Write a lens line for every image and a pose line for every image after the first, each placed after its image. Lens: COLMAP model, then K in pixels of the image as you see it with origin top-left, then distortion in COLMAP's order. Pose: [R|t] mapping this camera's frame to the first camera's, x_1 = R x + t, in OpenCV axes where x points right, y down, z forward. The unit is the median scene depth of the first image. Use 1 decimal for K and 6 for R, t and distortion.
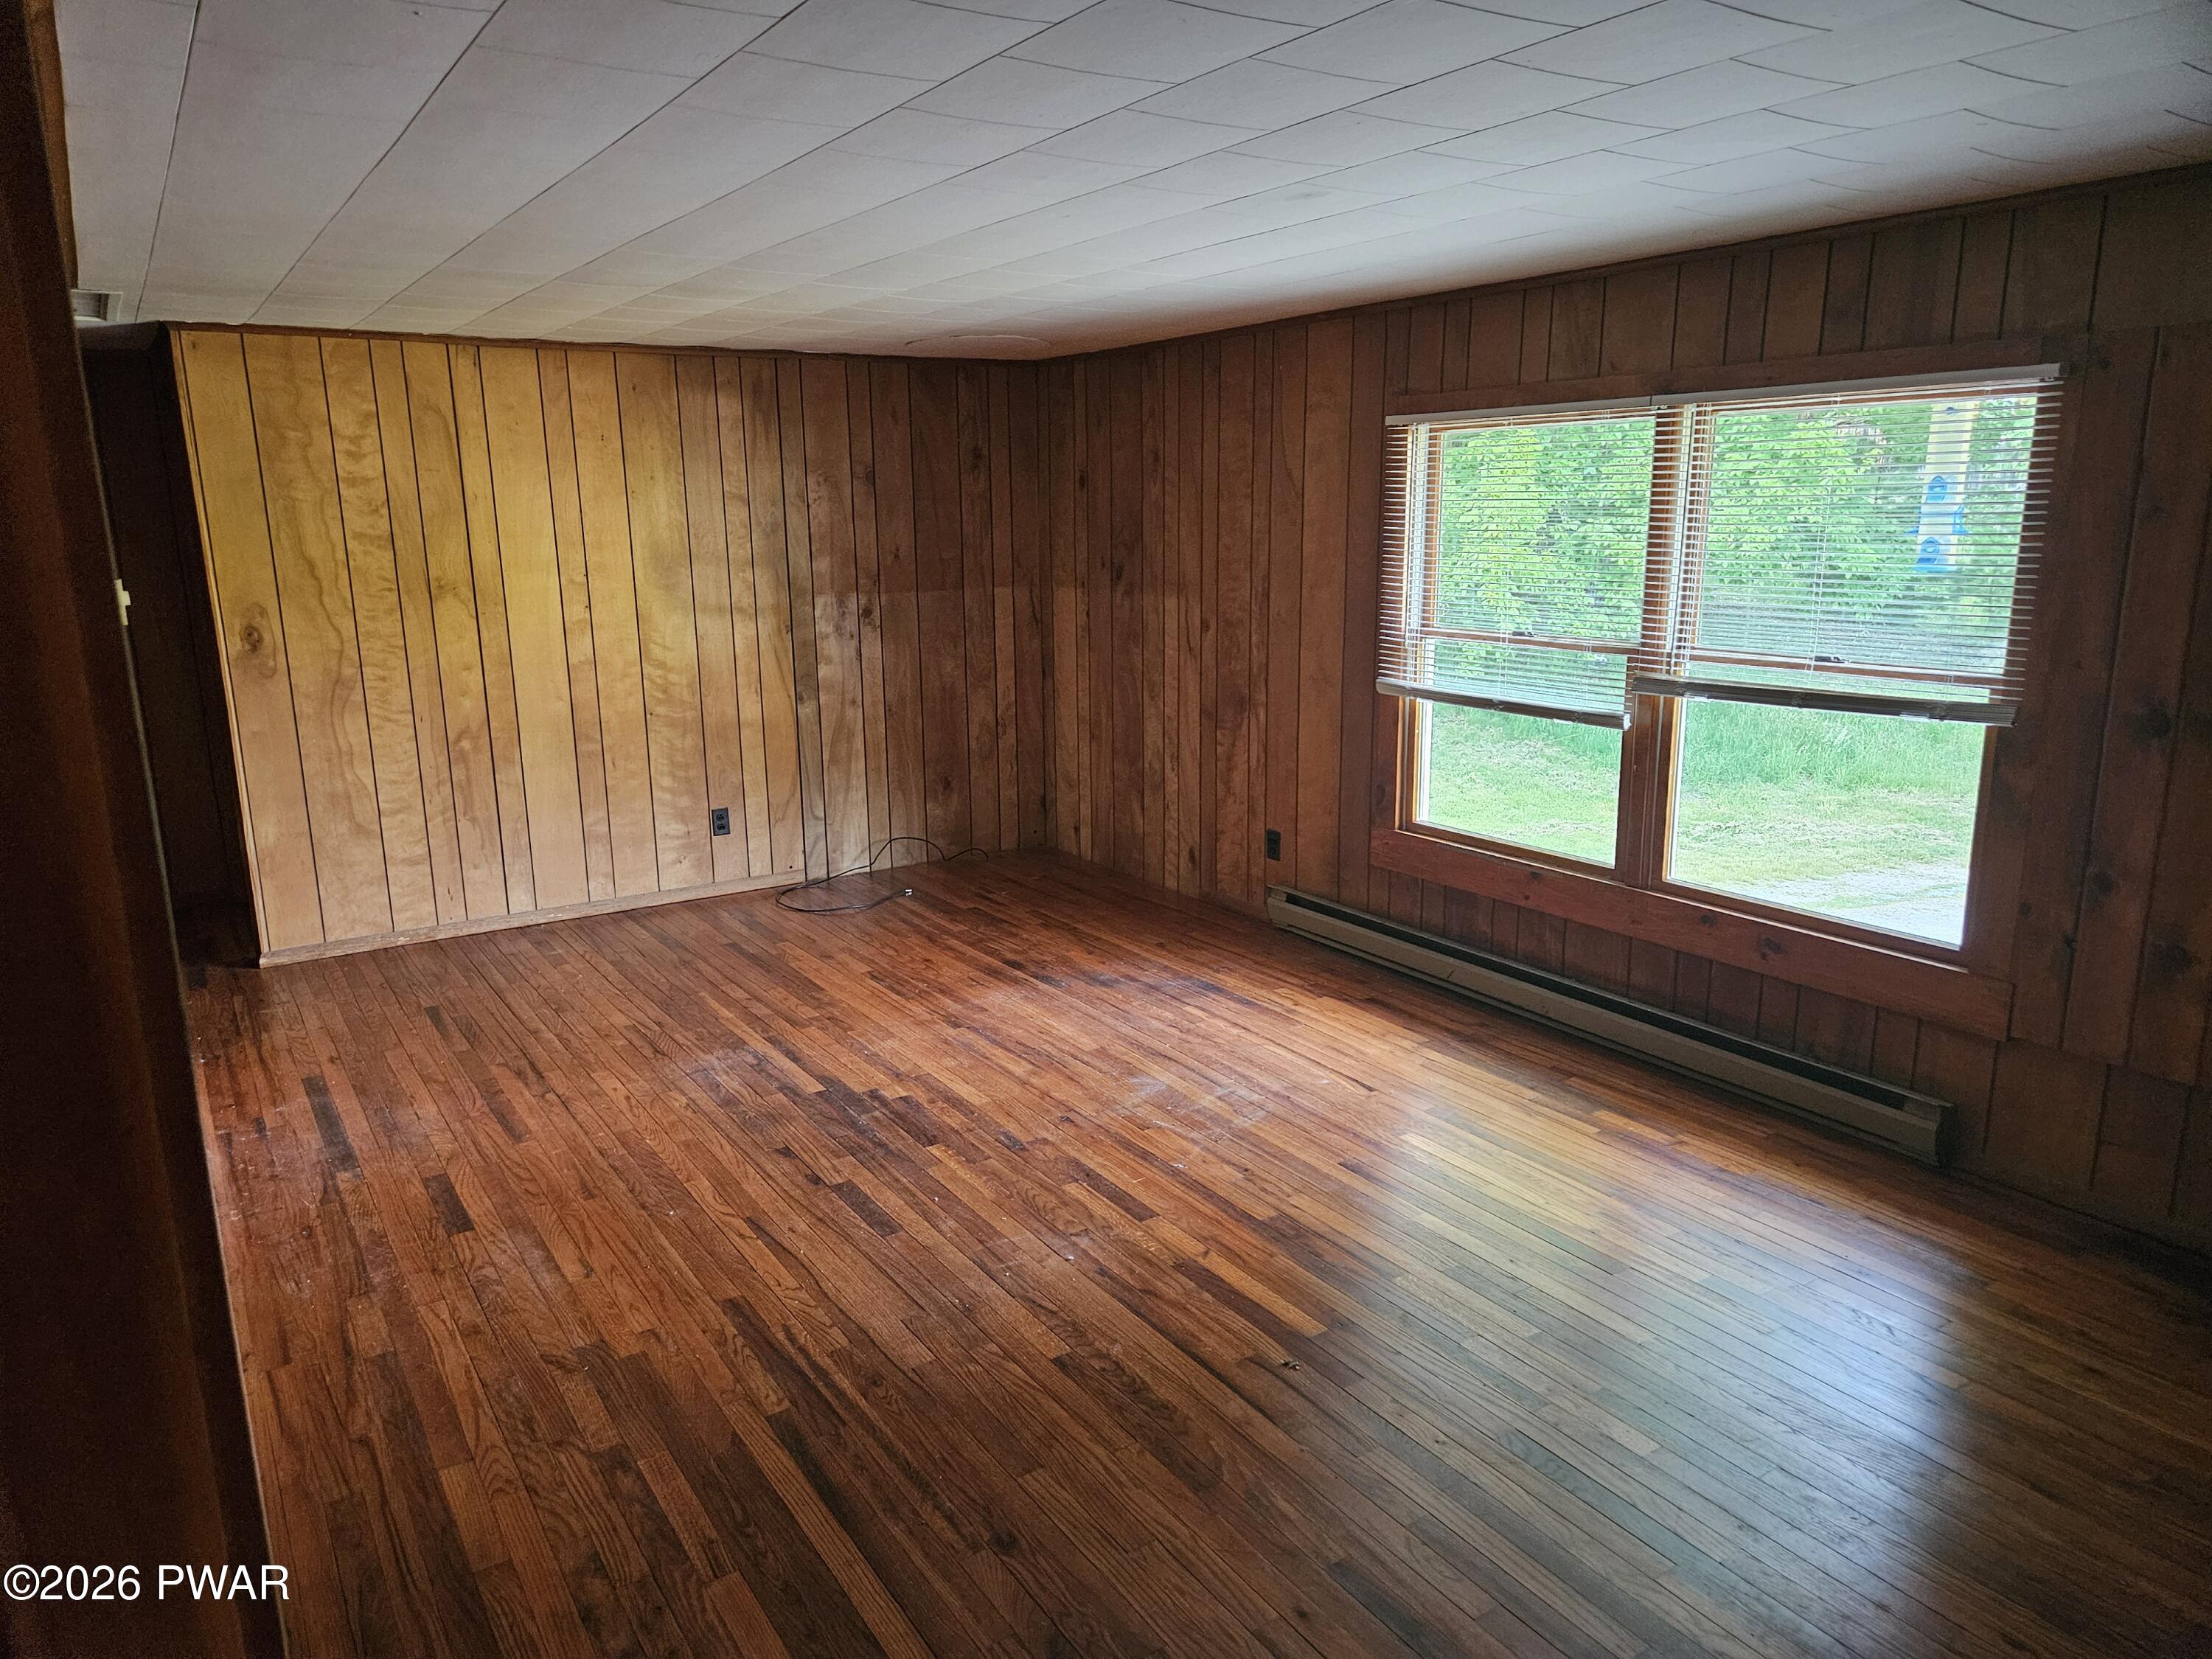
lens RADIAL K [[1484.5, 0, 1105.6], [0, 1484.5, 830.1], [0, 0, 1]] dist [0.060400, -0.037669]
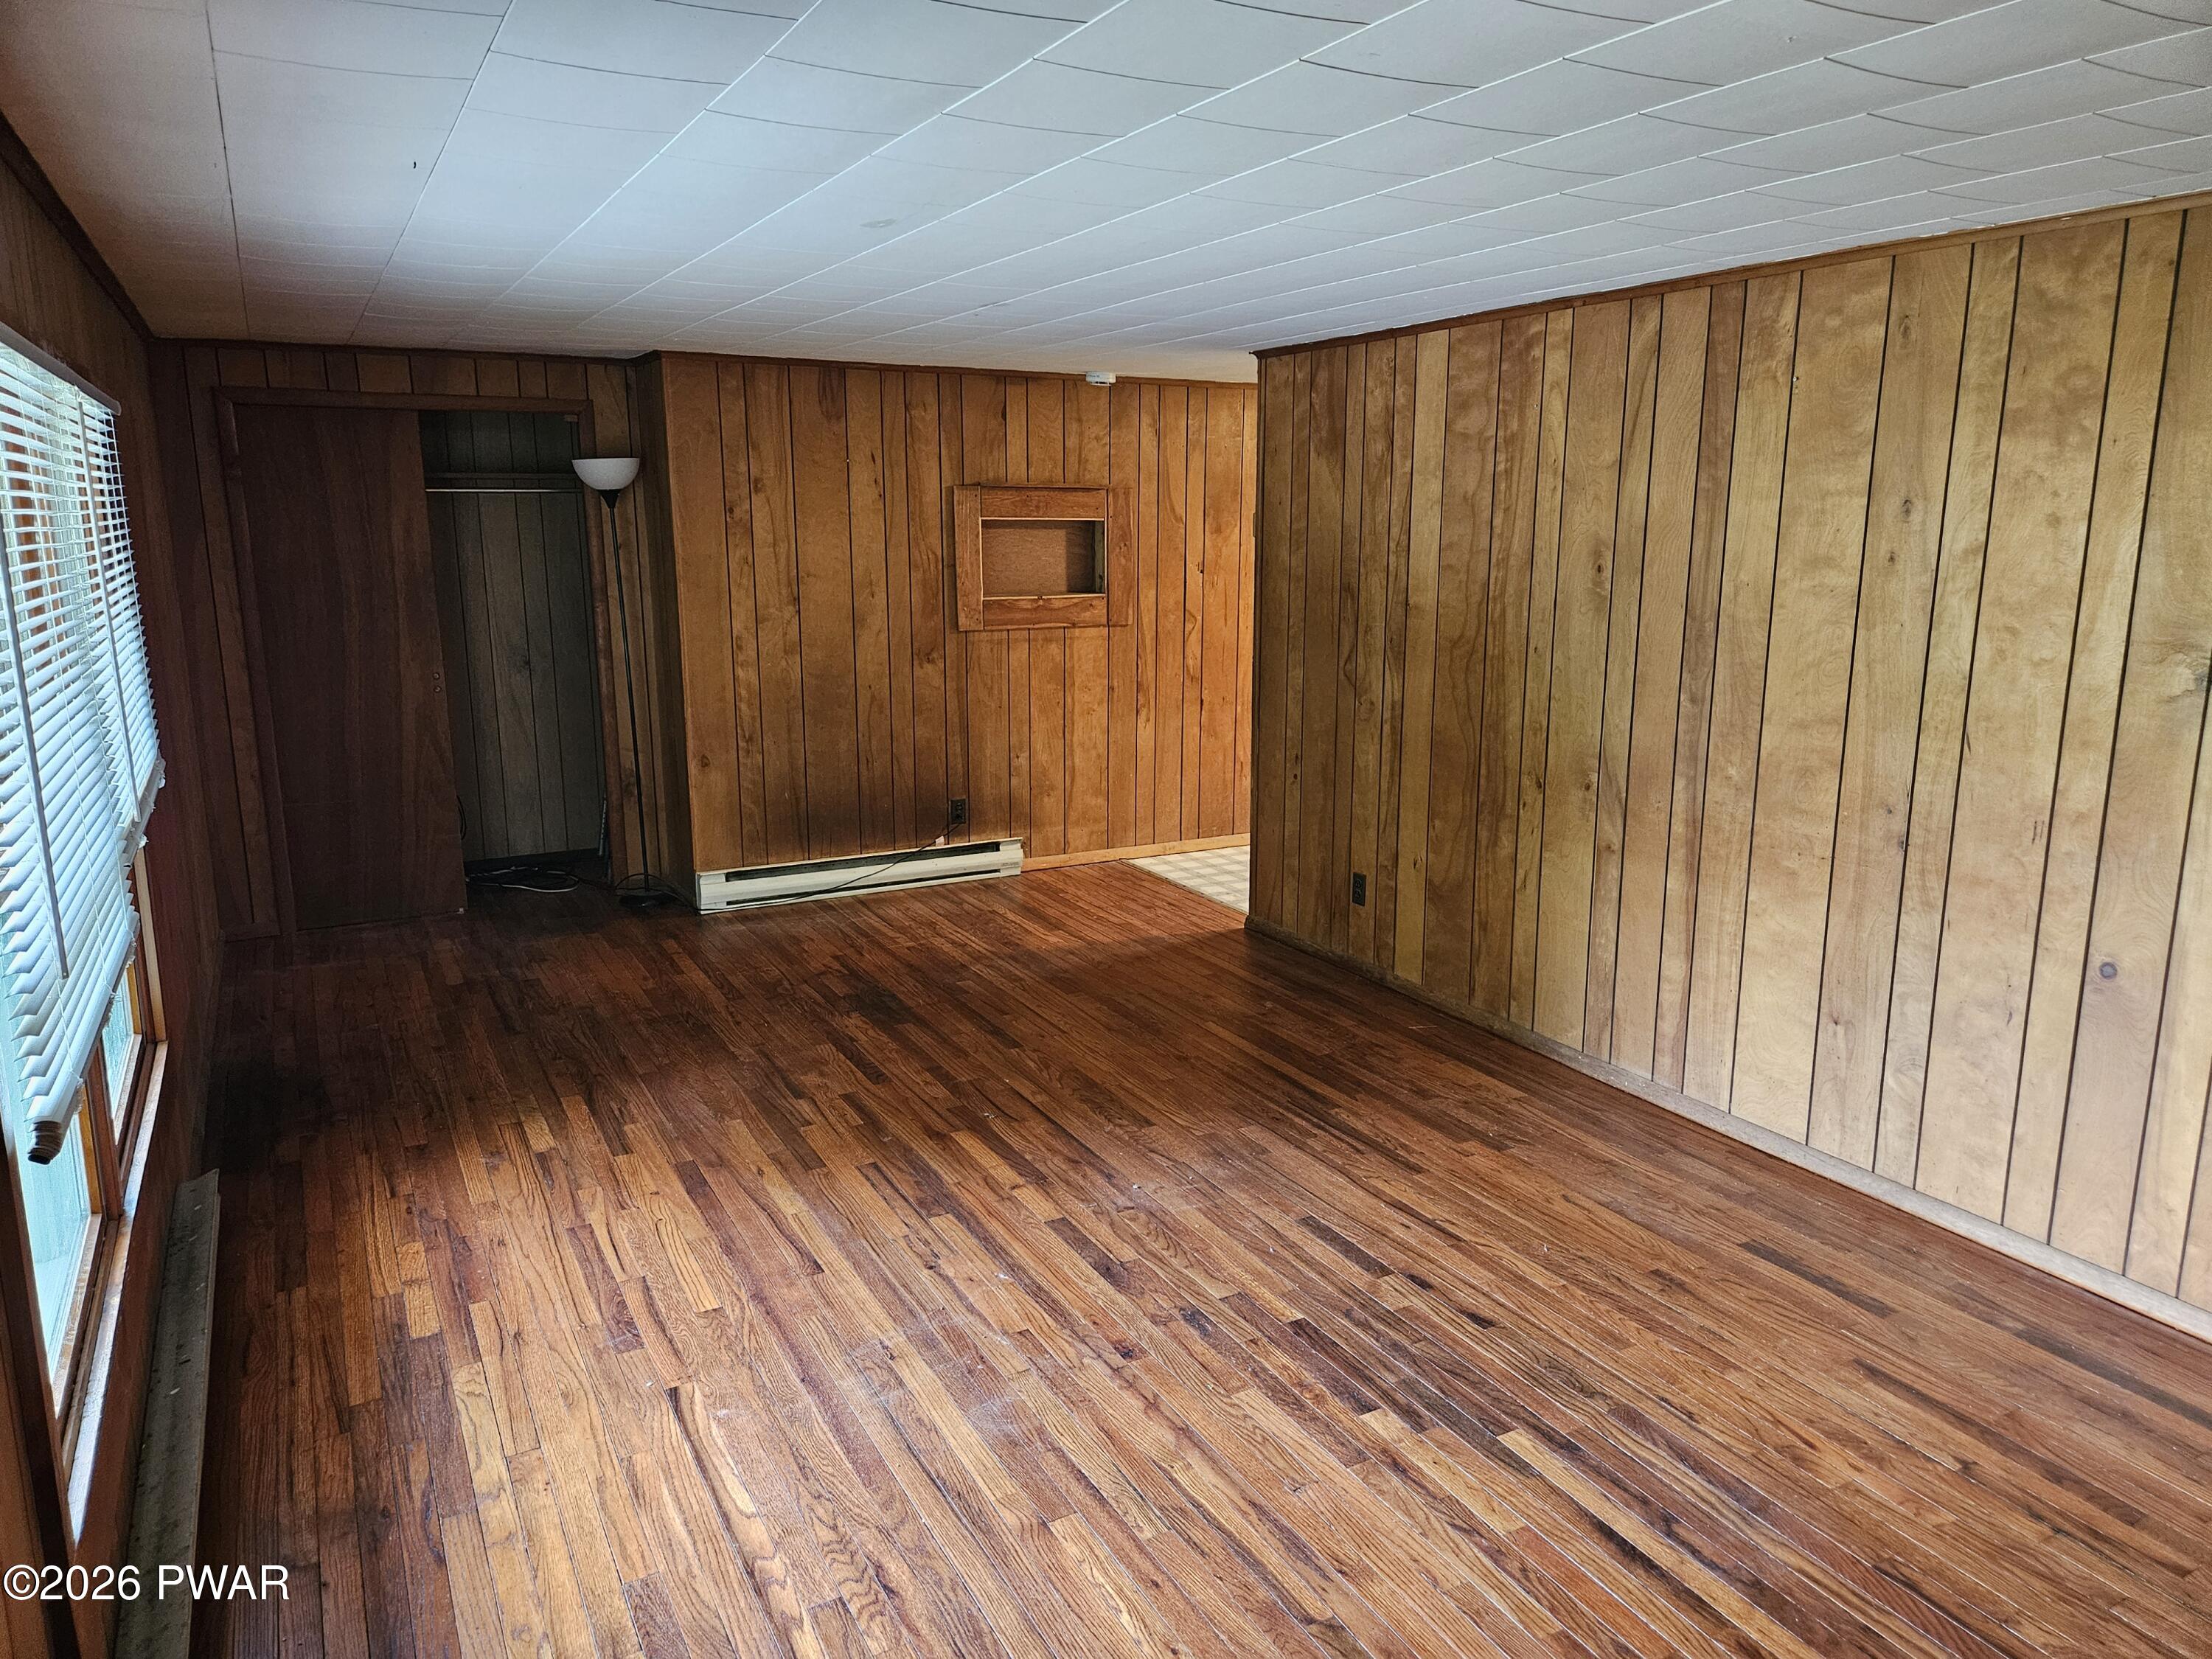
lens RADIAL K [[1484.5, 0, 1105.1], [0, 1484.5, 818.2], [0, 0, 1]] dist [0.060400, -0.037669]
pose [[-0.996060, 0.000880, 0.088674, -0.091262], [0.037426, 0.910702, 0.411365, -0.391948], [-0.080393, 0.413063, -0.907147, 1.732675]]
